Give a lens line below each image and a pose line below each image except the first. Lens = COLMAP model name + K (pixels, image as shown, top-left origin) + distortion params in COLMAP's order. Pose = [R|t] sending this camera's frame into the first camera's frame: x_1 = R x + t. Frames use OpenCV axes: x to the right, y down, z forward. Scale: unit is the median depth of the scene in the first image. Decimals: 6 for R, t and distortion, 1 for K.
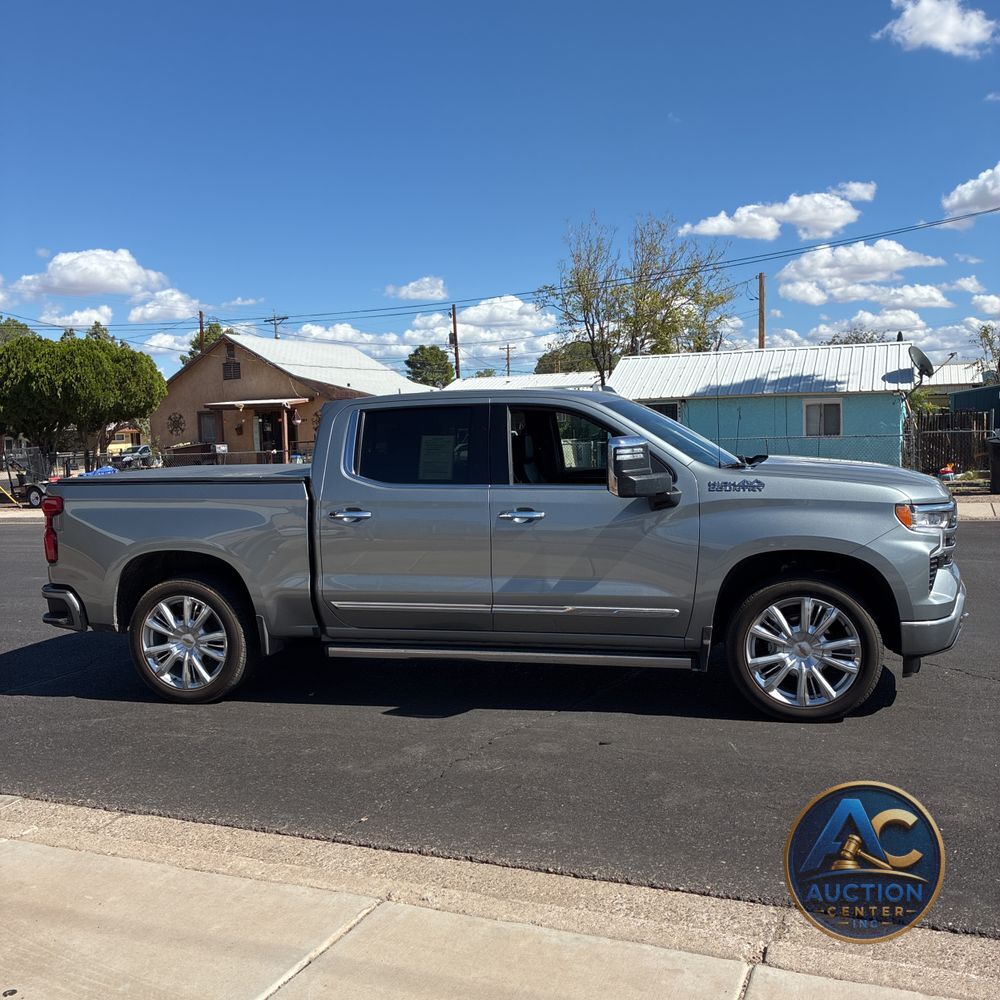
lens RADIAL K [[1020.3, 0, 517.5], [0, 1020.3, 478.0], [0, 0, 1]] dist [0.015942, 0.000000]
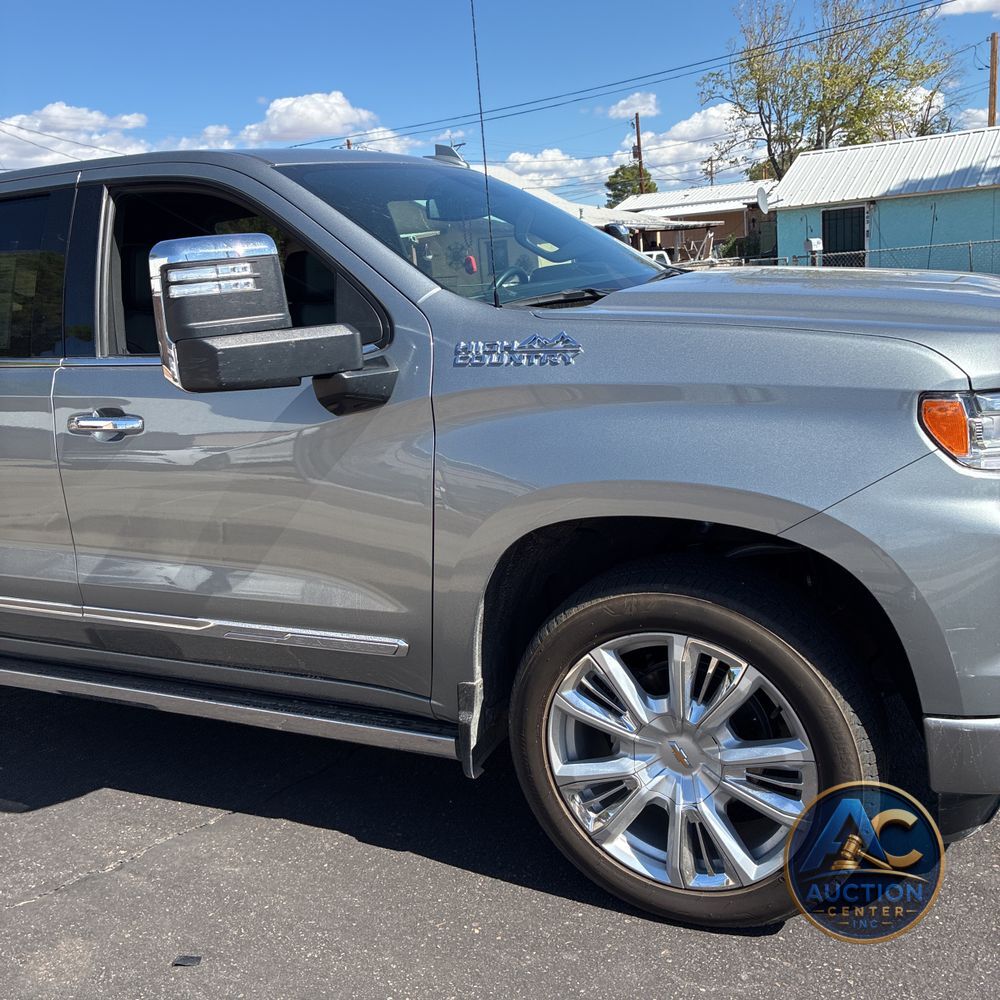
lens RADIAL K [[1020.3, 0, 513.2], [0, 1020.3, 483.0], [0, 0, 1]] dist [0.015942, 0.000000]
pose [[0.976024, -0.005166, -0.217601, 0.062849], [0.041689, 0.985647, 0.163591, -0.001308], [0.213633, -0.168740, 0.962231, 0.127626]]
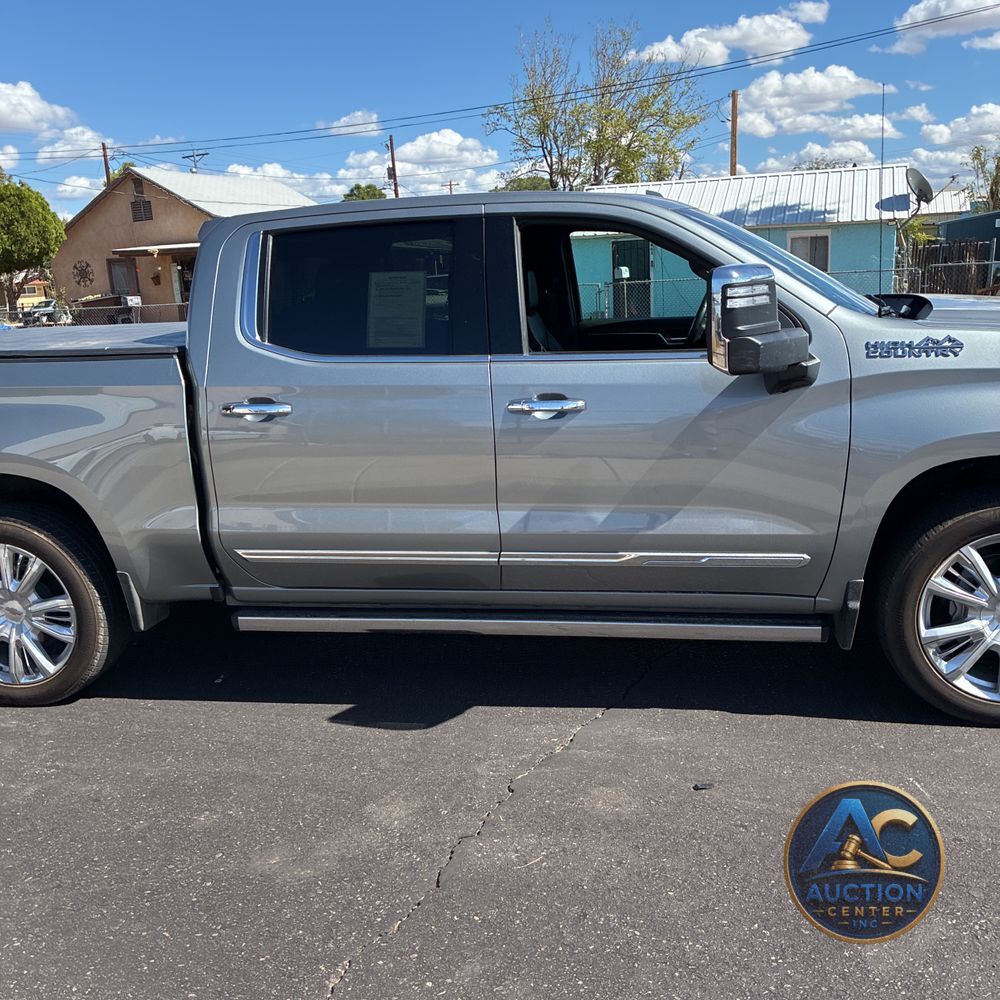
lens RADIAL K [[1020.3, 0, 532.6], [0, 1020.3, 496.6], [0, 0, 1]] dist [0.015942, 0.000000]
pose [[0.997488, -0.033450, 0.062448, -0.009276], [0.022605, 0.985710, 0.166925, -0.002304], [-0.067139, -0.165094, 0.983990, 0.087795]]
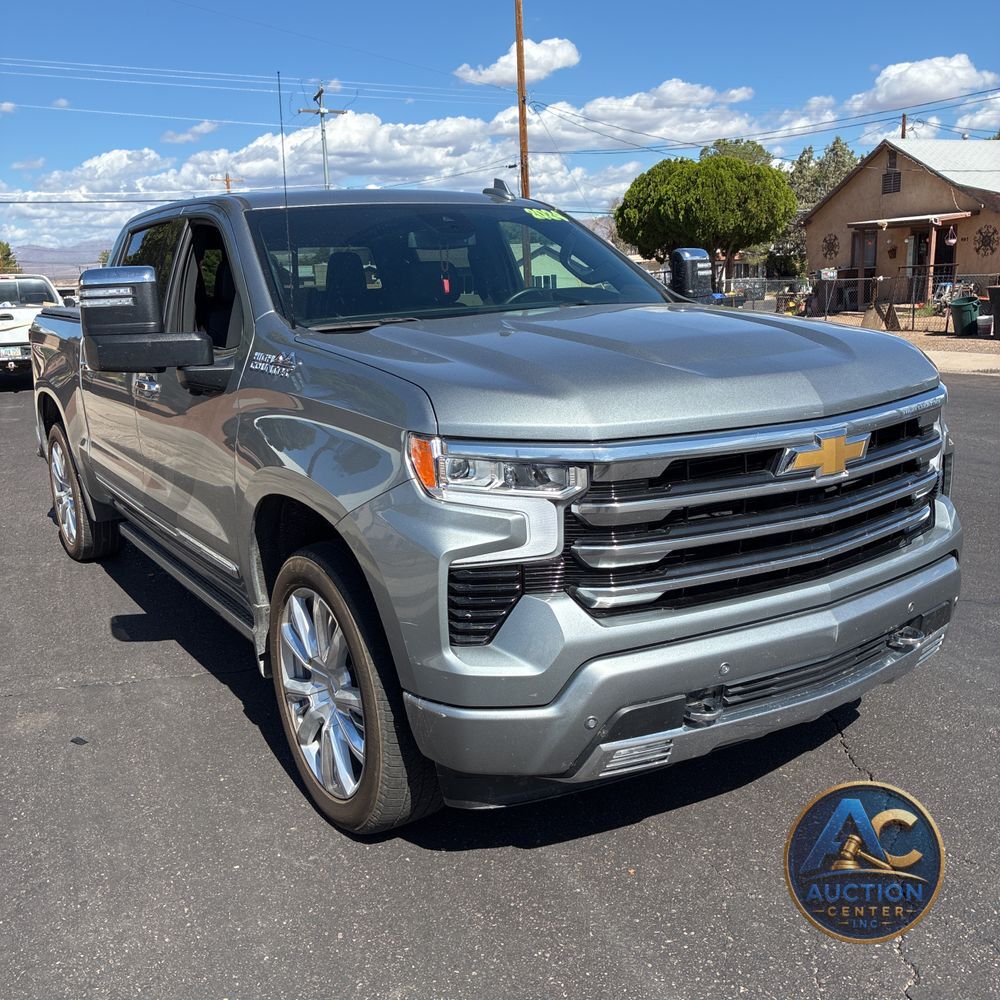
lens RADIAL K [[1020.3, 0, 508.1], [0, 1020.3, 488.2], [0, 0, 1]] dist [0.015942, 0.000000]
pose [[0.723861, 0.147990, -0.673887, 0.140453], [-0.025146, 0.981735, 0.188584, -0.006608], [0.689487, -0.119563, 0.714361, 0.145674]]
